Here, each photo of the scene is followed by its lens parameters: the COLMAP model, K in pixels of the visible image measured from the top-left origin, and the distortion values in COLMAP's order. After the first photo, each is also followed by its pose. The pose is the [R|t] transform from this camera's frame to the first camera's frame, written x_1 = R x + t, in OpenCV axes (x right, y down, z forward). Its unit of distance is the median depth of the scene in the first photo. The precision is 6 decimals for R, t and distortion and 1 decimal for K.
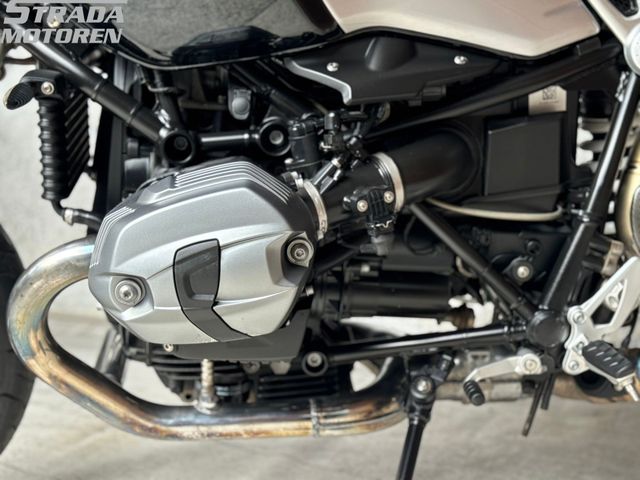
lens RADIAL K [[960.3, 0, 320.0], [0, 960.3, 240.0], [0, 0, 1]] dist [0.127805, 0.033536]
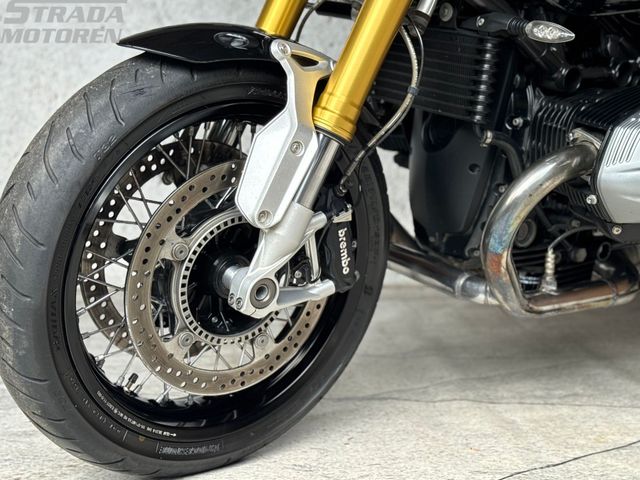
lens RADIAL K [[960.3, 0, 320.0], [0, 960.3, 240.0], [0, 0, 1]] dist [0.127805, 0.033536]
pose [[0.848353, -0.060962, 0.525909, -1.073978], [0.061138, 0.997983, 0.017062, 0.070855], [-0.525889, 0.017678, 0.850370, 0.091179]]
